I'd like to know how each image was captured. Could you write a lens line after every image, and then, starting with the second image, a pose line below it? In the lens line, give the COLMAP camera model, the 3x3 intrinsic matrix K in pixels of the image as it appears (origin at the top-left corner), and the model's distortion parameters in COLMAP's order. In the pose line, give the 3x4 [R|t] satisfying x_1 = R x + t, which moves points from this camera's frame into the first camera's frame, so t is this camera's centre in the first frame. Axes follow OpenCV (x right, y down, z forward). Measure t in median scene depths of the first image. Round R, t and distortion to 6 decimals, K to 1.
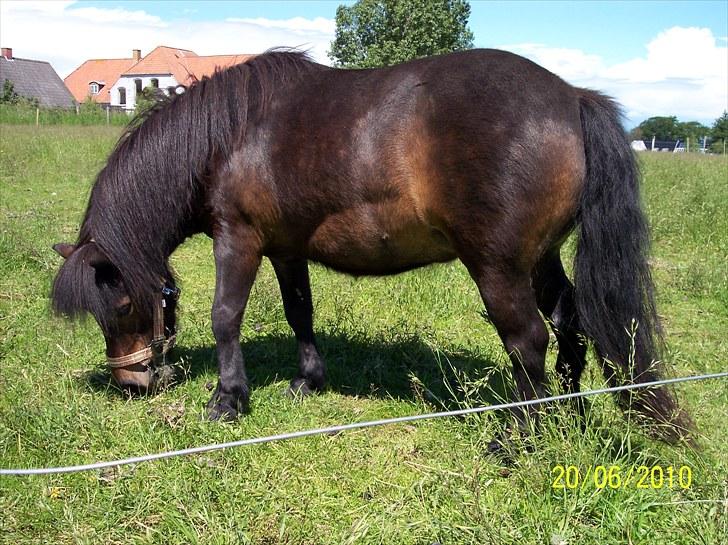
lens RADIAL K [[596.8, 0, 364.0], [0, 596.8, 272.5], [0, 0, 1]] dist [-0.037407, 0.054128]
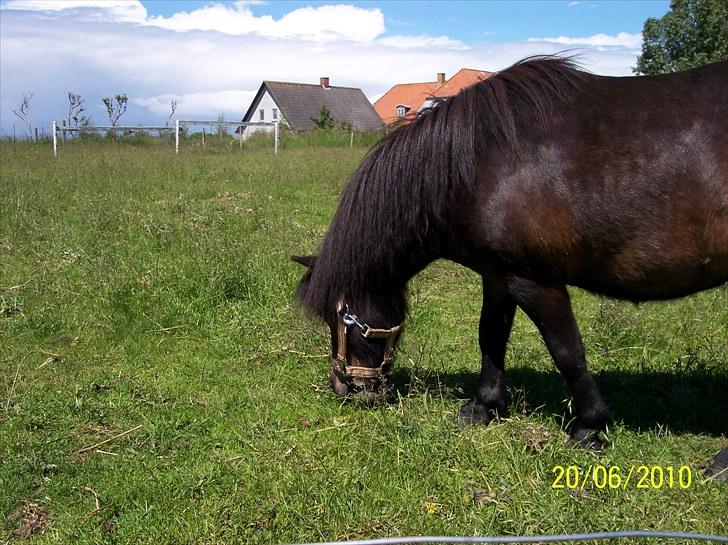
lens RADIAL K [[596.8, 0, 364.0], [0, 596.8, 272.5], [0, 0, 1]] dist [-0.037407, 0.054128]
pose [[0.977796, 0.022326, -0.208365, -0.279413], [-0.030894, 0.998802, -0.037956, 0.009634], [0.207268, 0.043551, 0.977314, -0.012801]]
